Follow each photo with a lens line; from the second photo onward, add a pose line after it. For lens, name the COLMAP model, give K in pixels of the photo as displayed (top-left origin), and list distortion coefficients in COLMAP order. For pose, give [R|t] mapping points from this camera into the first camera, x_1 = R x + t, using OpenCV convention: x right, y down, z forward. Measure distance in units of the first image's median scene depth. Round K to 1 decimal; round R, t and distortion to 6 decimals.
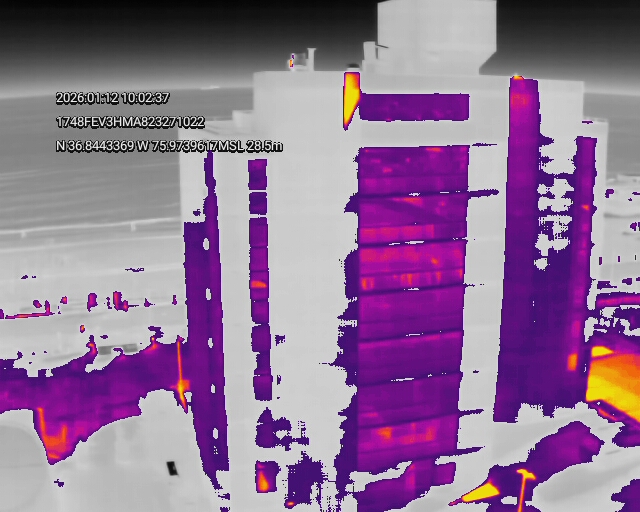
lens RADIAL K [[753.7, 0, 322.9], [0, 753.7, 256.9], [0, 0, 1]] dist [-0.275813, 0.000000]
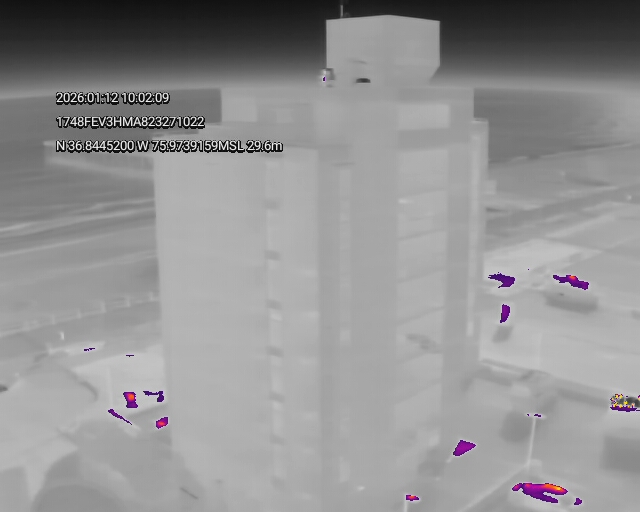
lens RADIAL K [[753.7, 0, 315.9], [0, 753.7, 248.6], [0, 0, 1]] dist [-0.275813, 0.000000]
pose [[0.891279, -0.101866, 0.441866, -0.457297], [0.108008, 0.994086, 0.011312, -0.025969], [-0.440405, 0.037643, 0.897010, 0.045305]]
